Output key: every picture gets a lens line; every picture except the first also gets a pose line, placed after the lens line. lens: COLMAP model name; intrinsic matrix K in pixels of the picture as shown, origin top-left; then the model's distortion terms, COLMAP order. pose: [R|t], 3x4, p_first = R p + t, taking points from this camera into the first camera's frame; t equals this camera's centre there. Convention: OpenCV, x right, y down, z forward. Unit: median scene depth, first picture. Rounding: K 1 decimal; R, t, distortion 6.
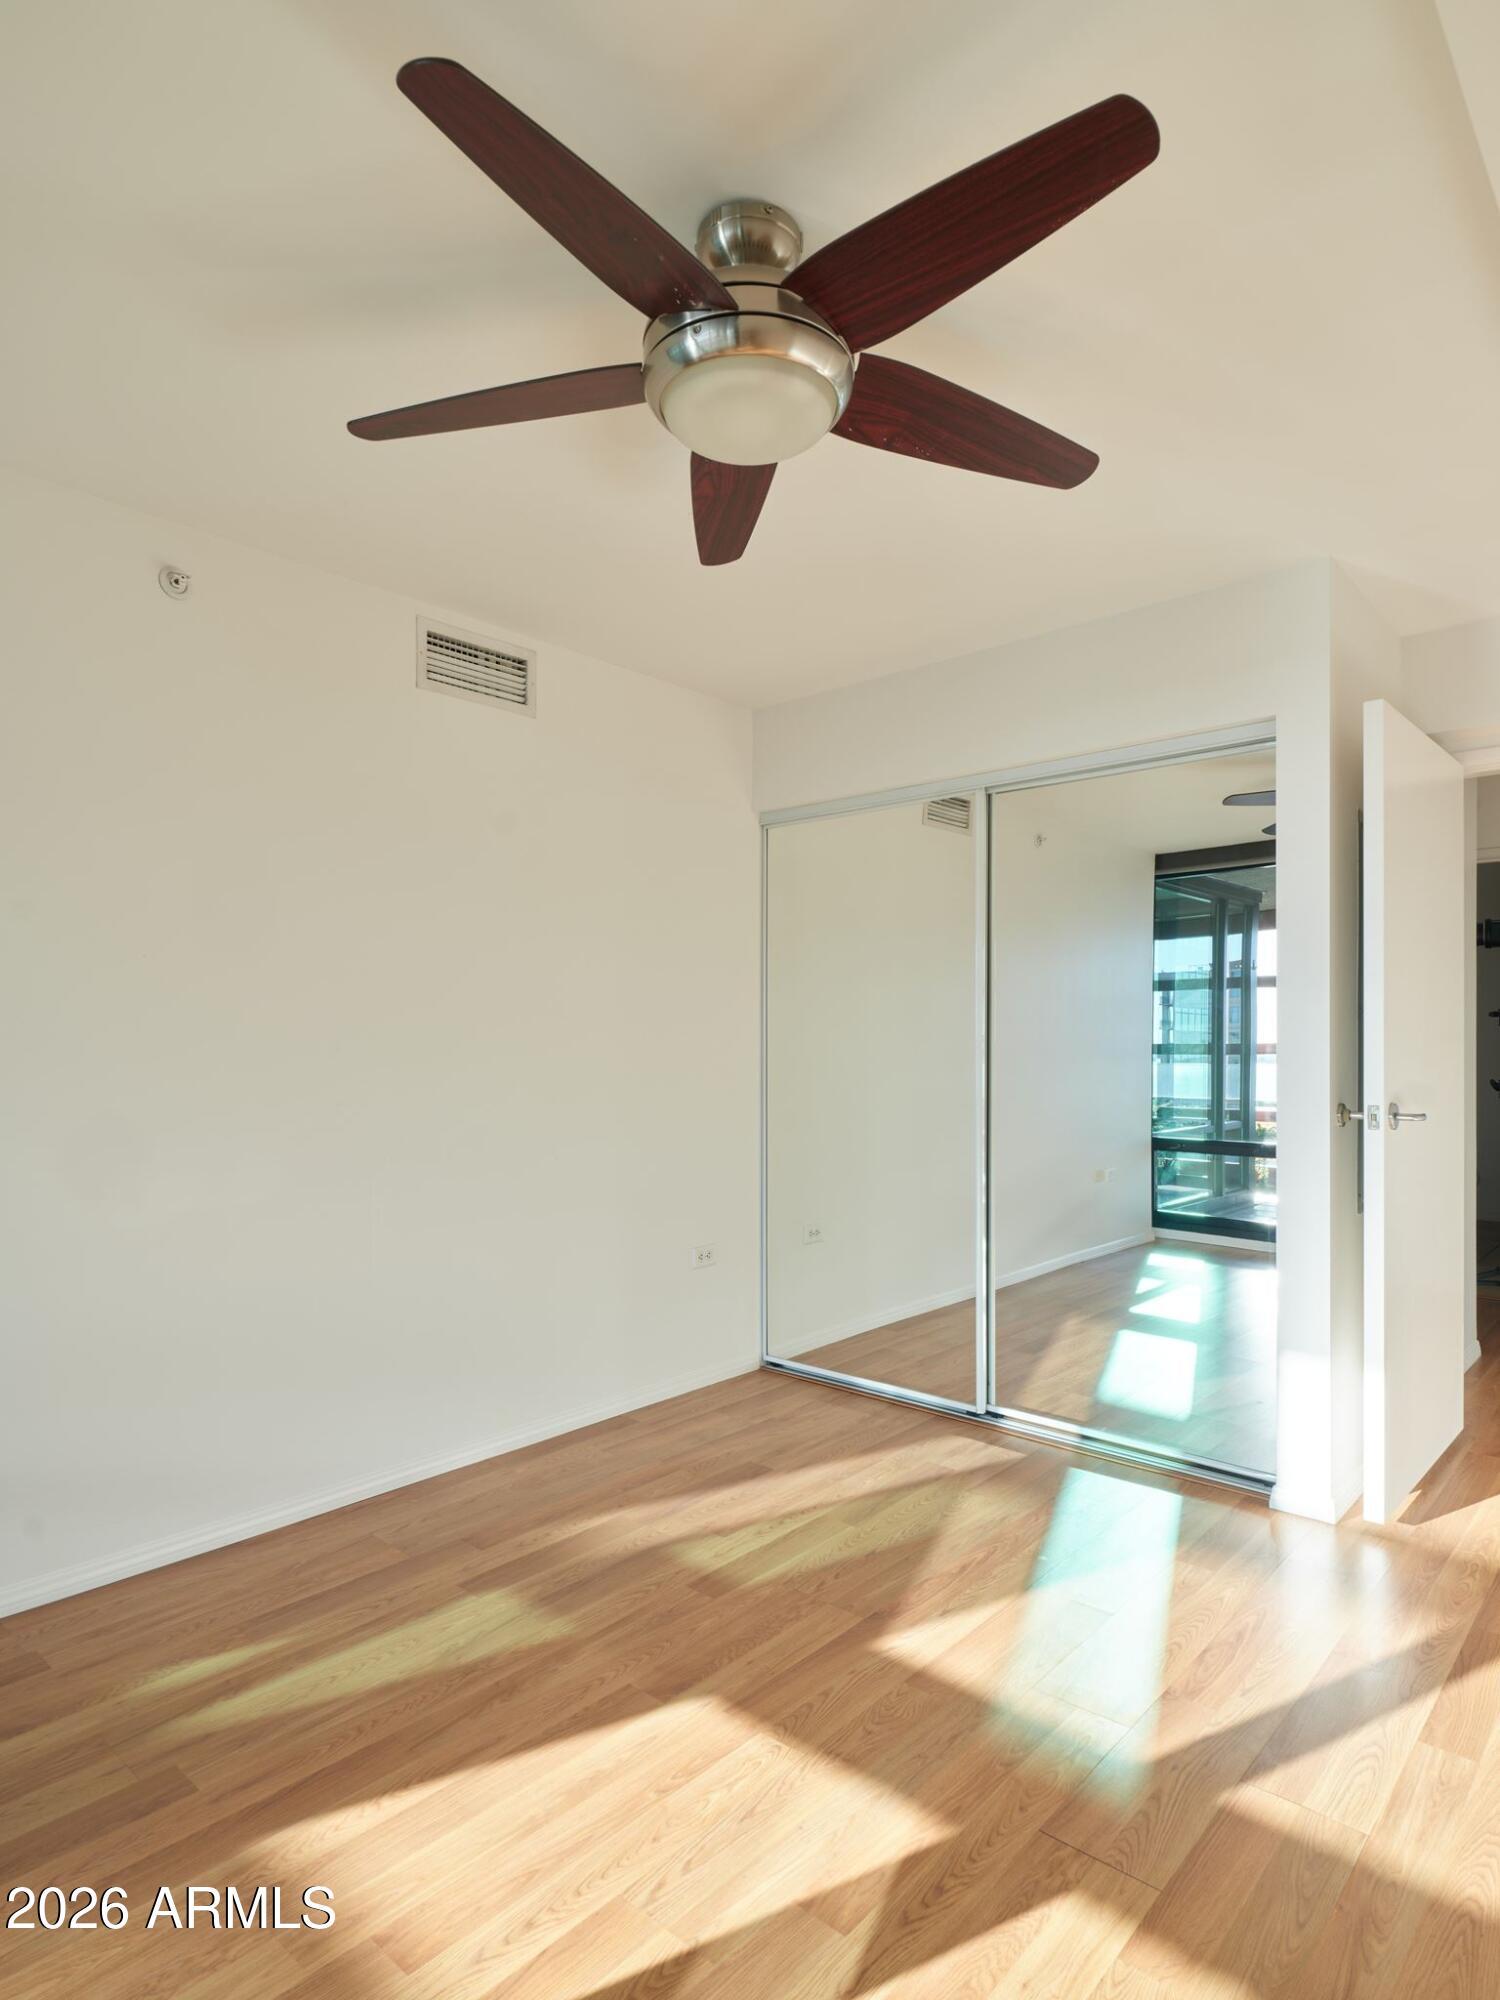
lens RADIAL K [[1088.3, 0, 748.3], [0, 1088.3, 1003.0], [0, 0, 1]] dist [0.013620, -0.007974]
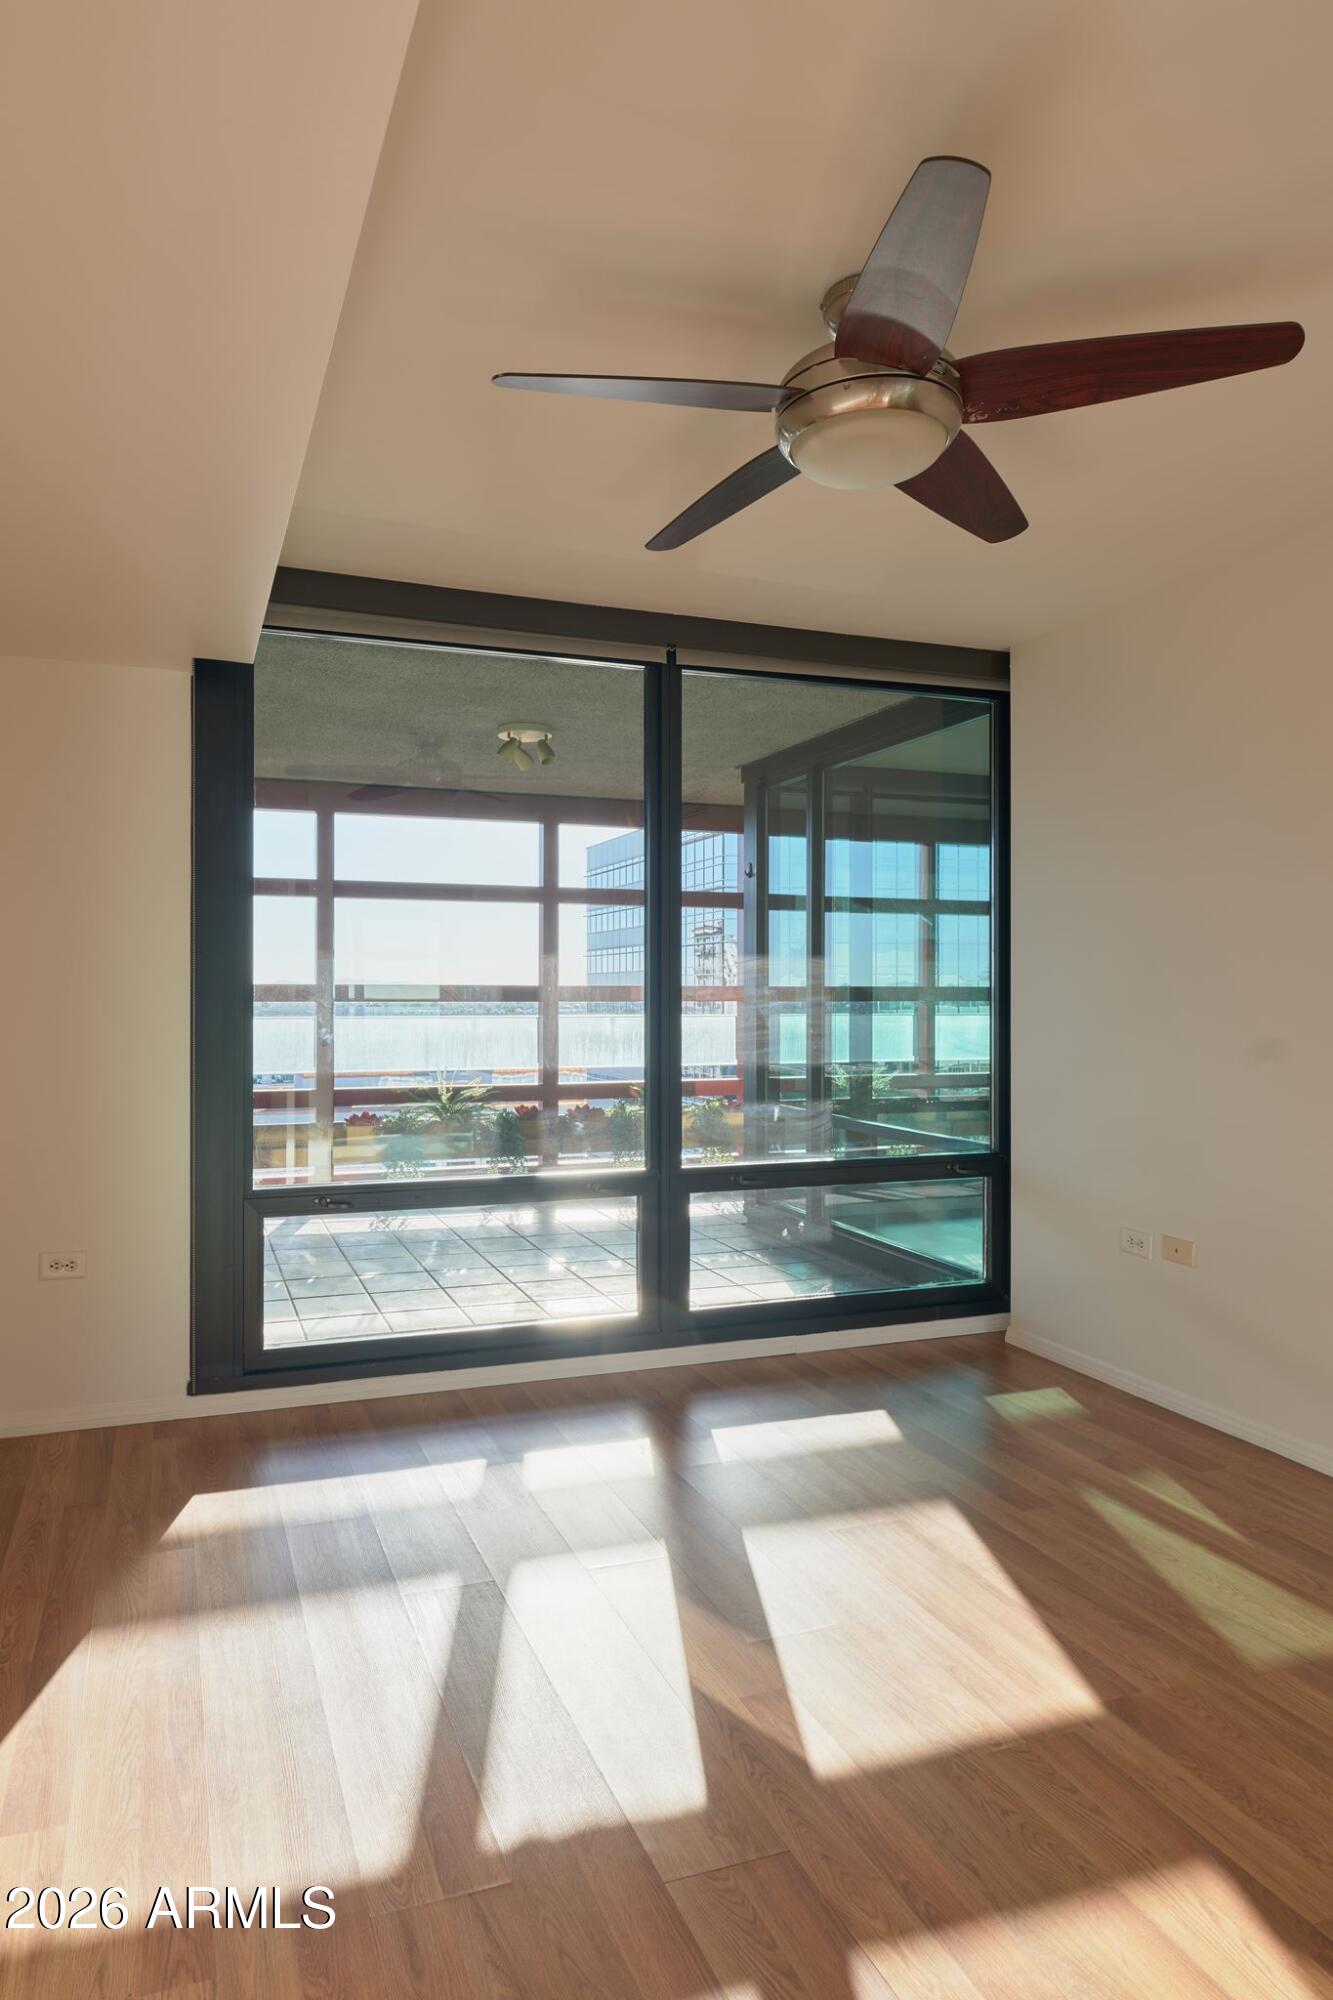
lens RADIAL K [[1271.9, 0, 667.2], [0, 1271.9, 1001.3], [0, 0, 1]] dist [-0.007329, -0.001427]
pose [[-0.433957, 0.000430, -0.900933, 1.101079], [0.025404, 0.999608, -0.011759, 0.054274], [0.900575, -0.027990, -0.433798, 1.213382]]
